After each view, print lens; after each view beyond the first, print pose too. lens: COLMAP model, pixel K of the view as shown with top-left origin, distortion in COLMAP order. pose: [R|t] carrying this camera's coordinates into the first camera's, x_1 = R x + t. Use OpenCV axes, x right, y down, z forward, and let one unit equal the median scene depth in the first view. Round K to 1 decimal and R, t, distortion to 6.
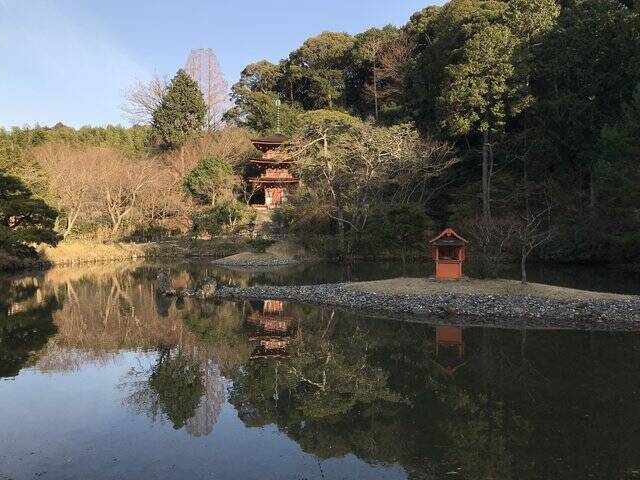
lens RADIAL K [[515.0, 0, 320.0], [0, 515.0, 240.0], [0, 0, 1]] dist [-0.006158, -0.006725]
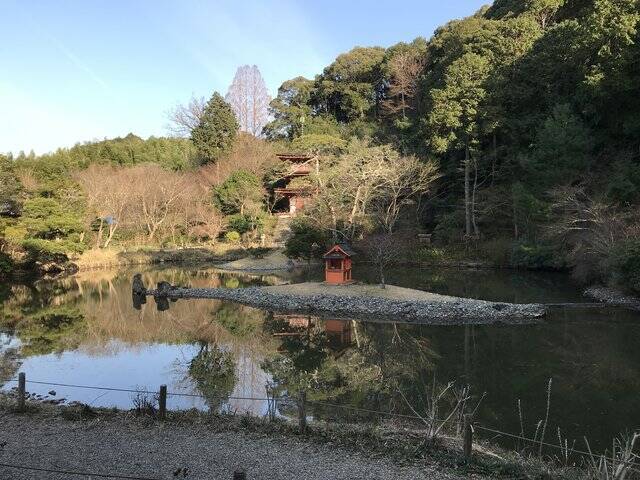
lens RADIAL K [[515.0, 0, 320.0], [0, 515.0, 240.0], [0, 0, 1]] dist [-0.006158, -0.006725]
pose [[0.991828, 0.001549, -0.127573, 0.099136], [-0.001861, 0.999996, -0.002324, -0.008671], [0.127569, 0.002542, 0.991826, -0.081486]]
